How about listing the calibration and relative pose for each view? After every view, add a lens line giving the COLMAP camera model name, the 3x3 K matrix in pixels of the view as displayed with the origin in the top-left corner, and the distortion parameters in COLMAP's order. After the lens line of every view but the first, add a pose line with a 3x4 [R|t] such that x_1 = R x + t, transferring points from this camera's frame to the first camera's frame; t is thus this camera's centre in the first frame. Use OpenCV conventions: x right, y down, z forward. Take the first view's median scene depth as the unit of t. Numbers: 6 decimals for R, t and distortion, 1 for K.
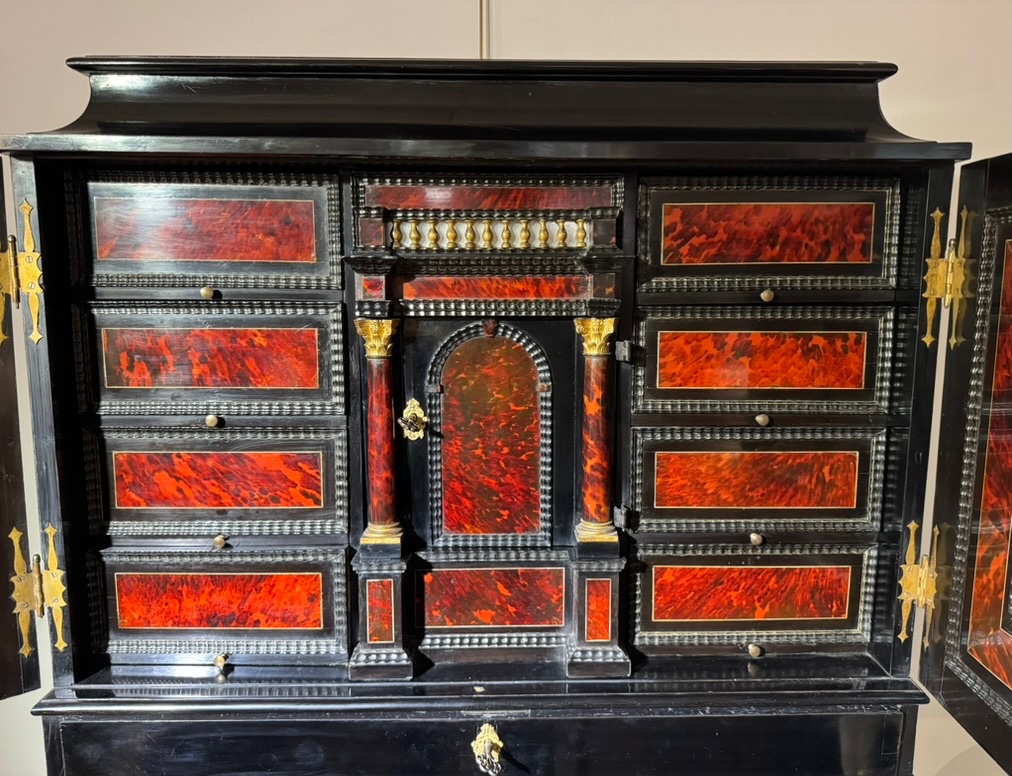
lens RADIAL K [[727.7, 0, 506.0], [0, 727.7, 388.0], [0, 0, 1]] dist [0.003548, 0.000168]
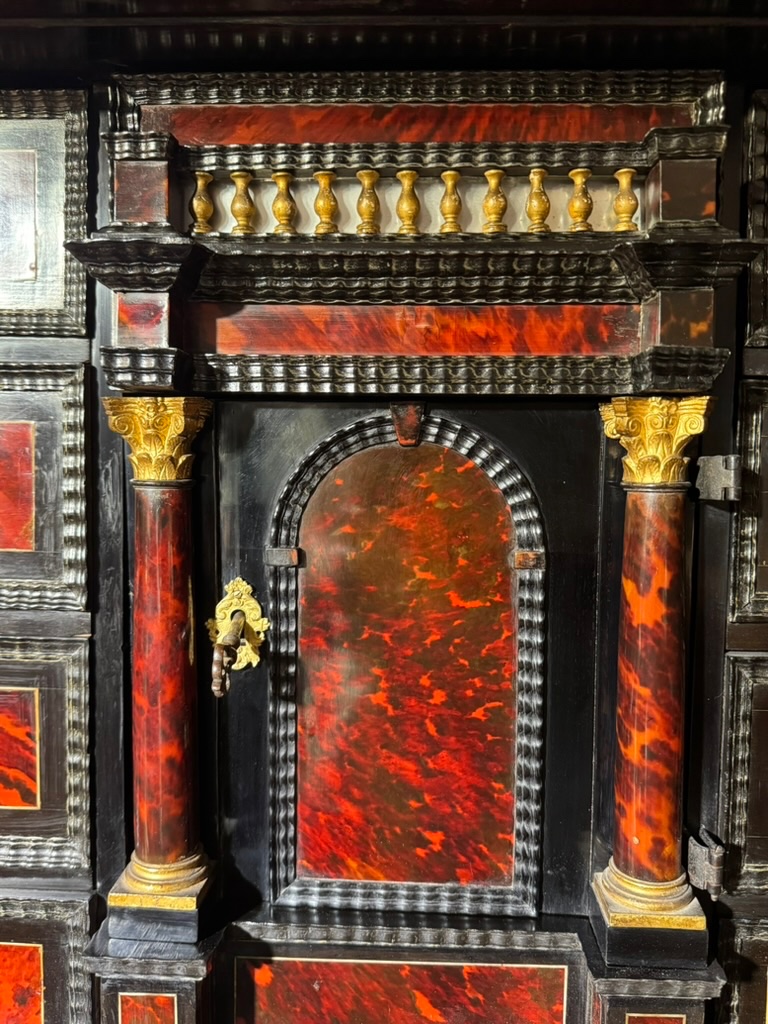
lens RADIAL K [[725.4, 0, 384.0], [0, 725.4, 512.0], [0, 0, 1]] dist [0.039630, -0.000411]
pose [[0.998758, 0.016225, -0.047111, -0.015463], [-0.019156, 0.997865, -0.062436, -0.000033], [0.045997, 0.063261, 0.996936, 0.549873]]
